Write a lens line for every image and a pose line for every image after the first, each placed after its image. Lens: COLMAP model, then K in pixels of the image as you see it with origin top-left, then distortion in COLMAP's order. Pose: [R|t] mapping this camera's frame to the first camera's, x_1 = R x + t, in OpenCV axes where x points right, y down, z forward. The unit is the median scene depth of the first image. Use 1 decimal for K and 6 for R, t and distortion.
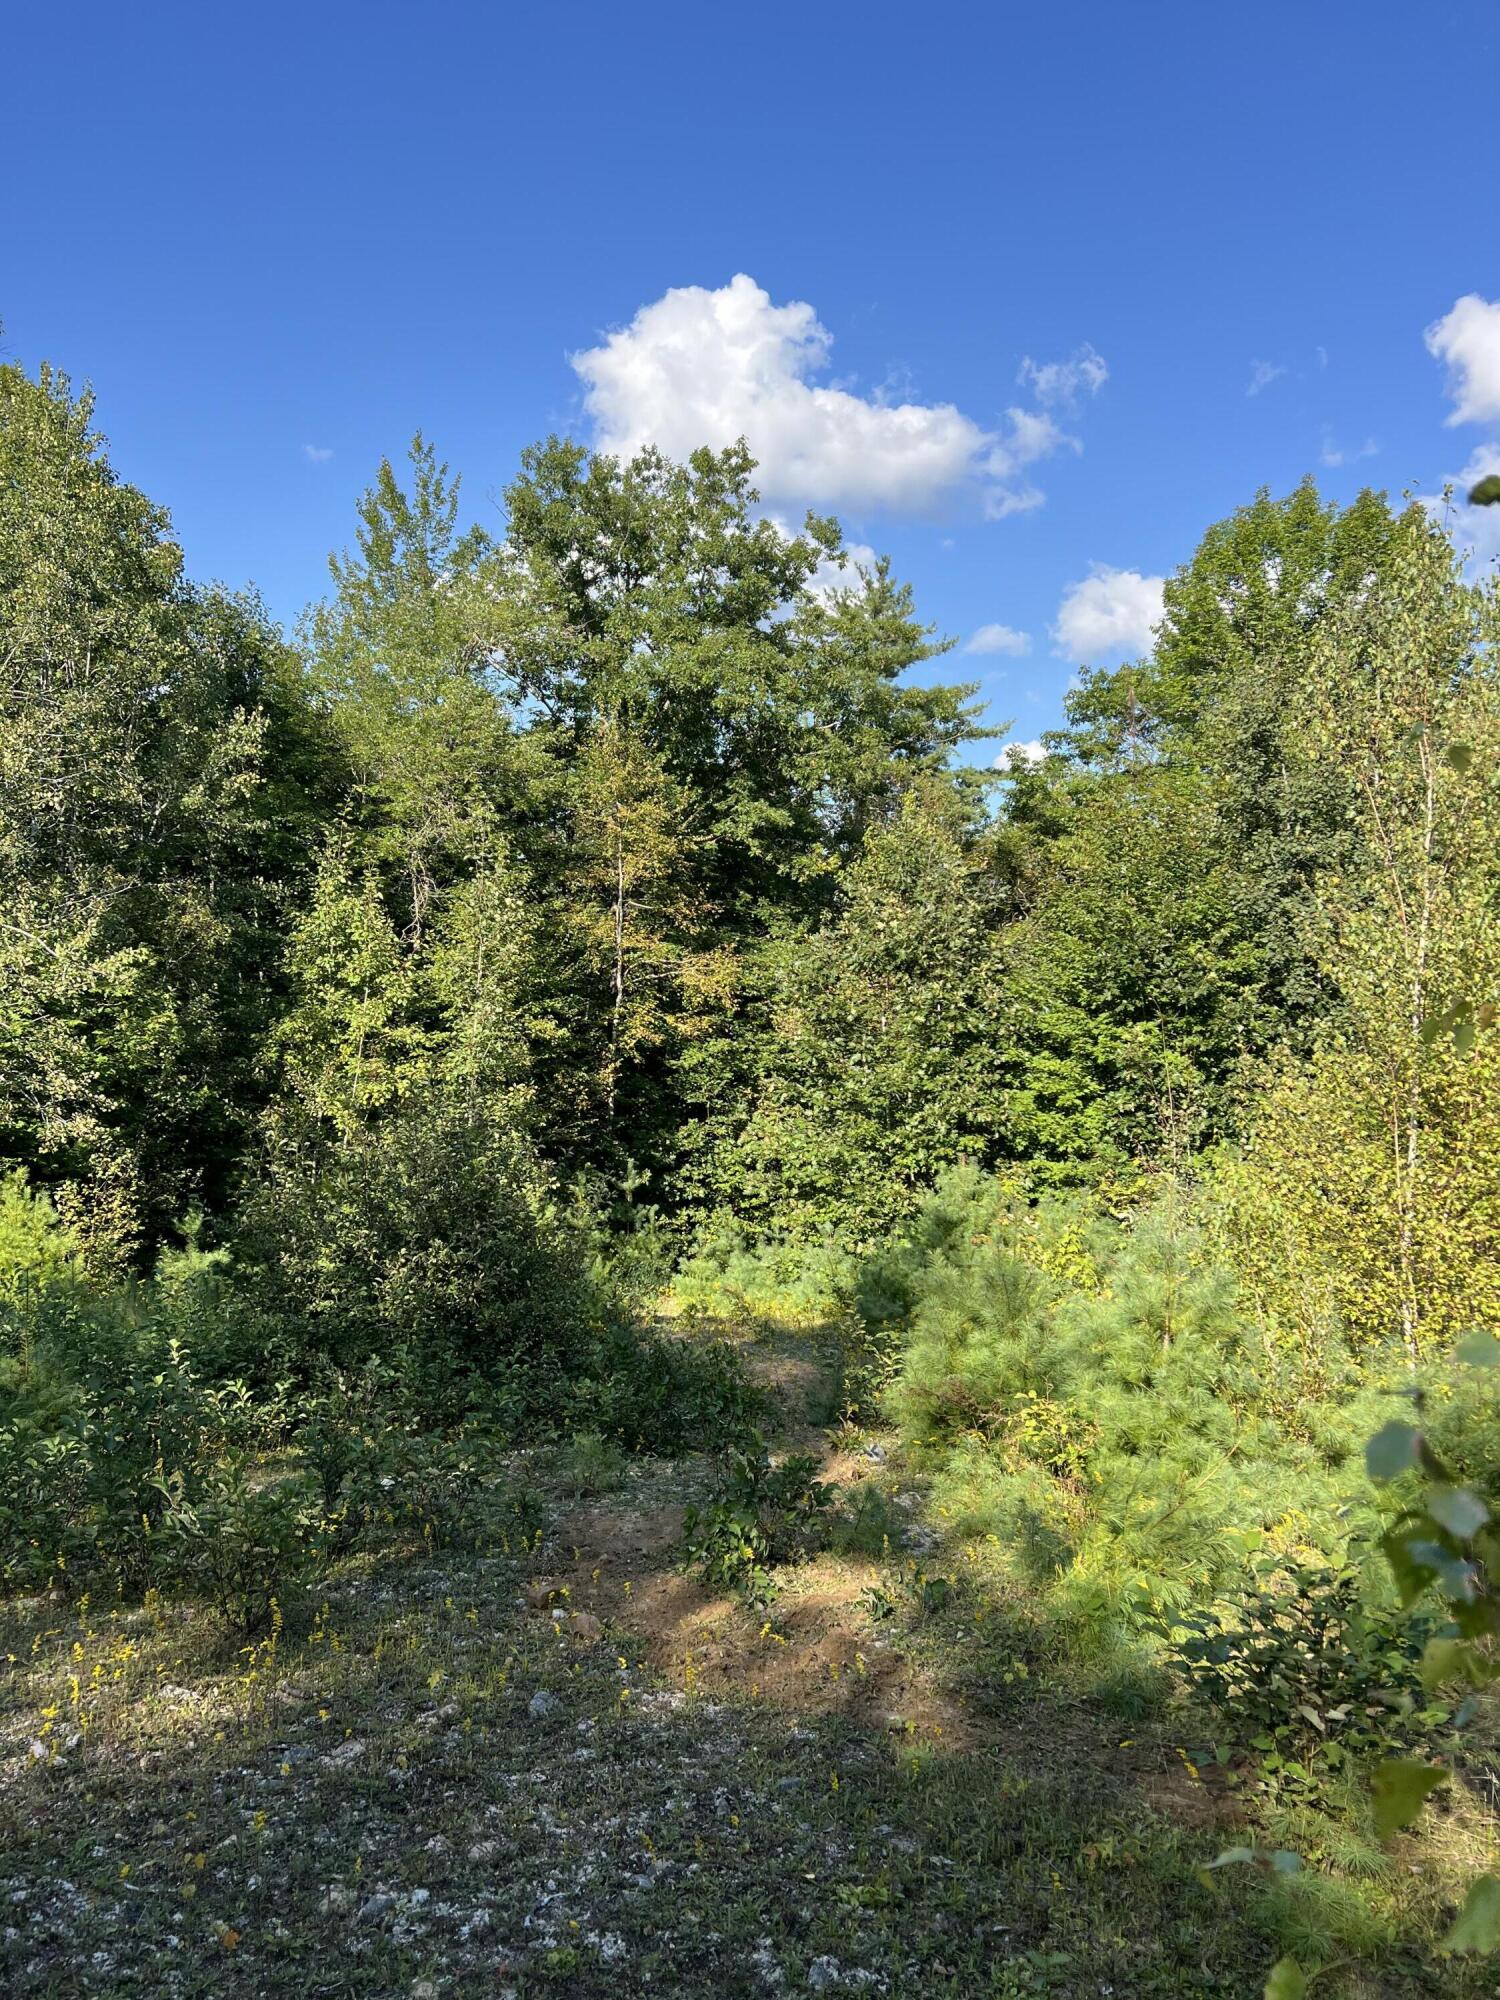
lens RADIAL K [[1529.1, 0, 750.0], [0, 1529.1, 1000.0], [0, 0, 1]] dist [0.084191, -0.002644]
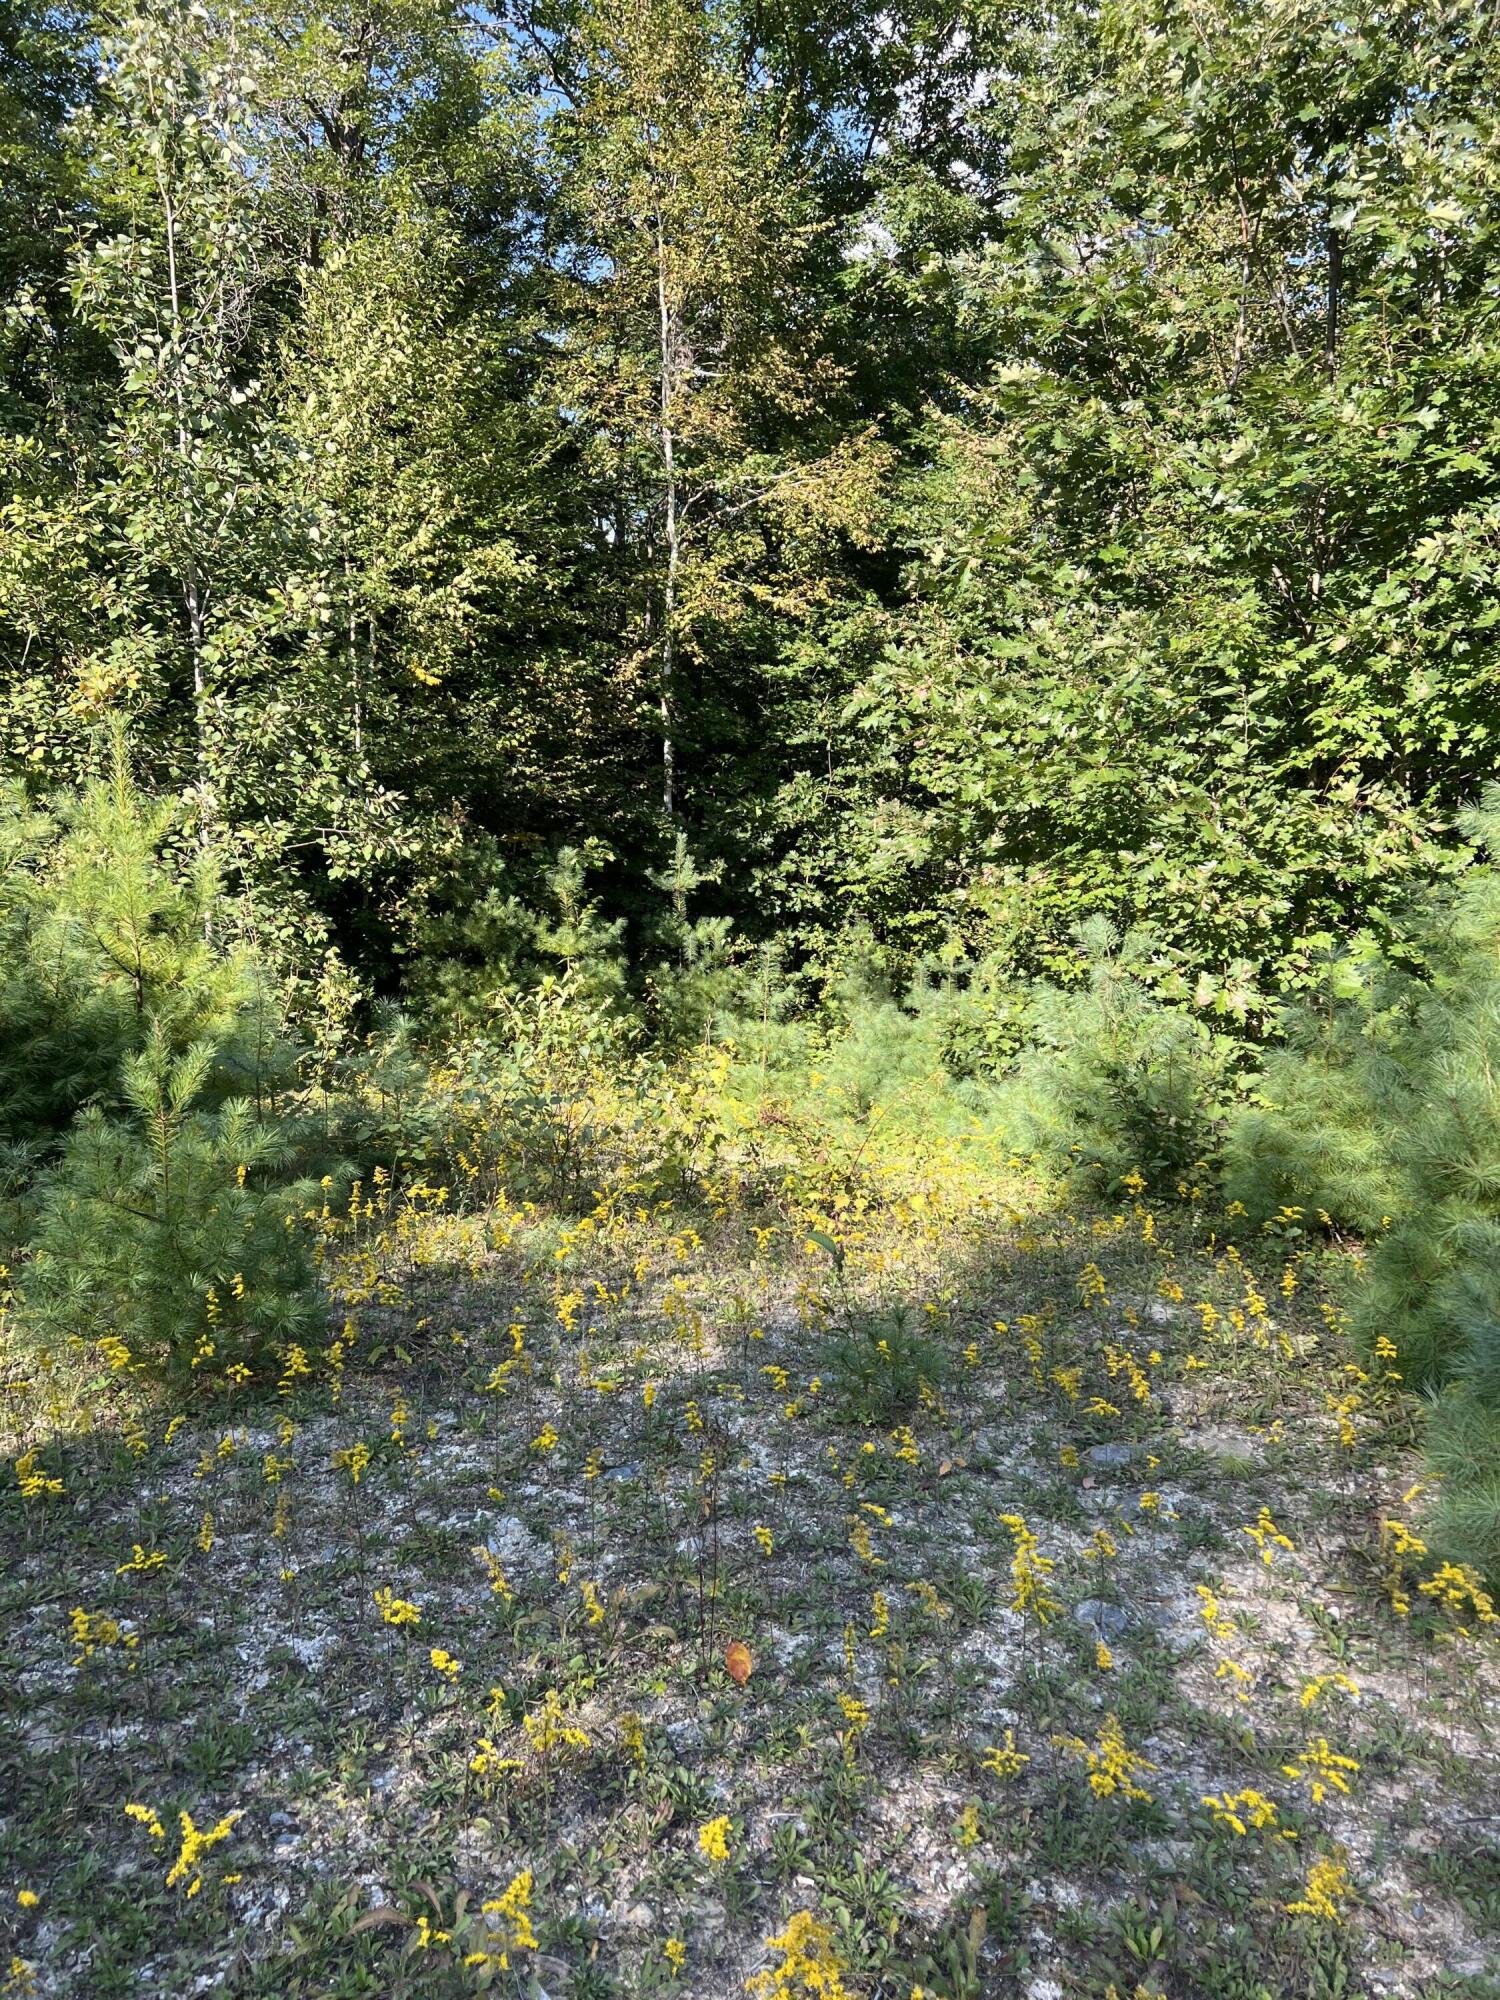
lens RADIAL K [[1529.1, 0, 750.0], [0, 1529.1, 1000.0], [0, 0, 1]] dist [0.084191, -0.002644]
pose [[0.993541, 0.003741, -0.113412, 0.008407], [0.014539, 0.987022, 0.159925, 0.070659], [0.112538, -0.160541, 0.980593, 0.428556]]
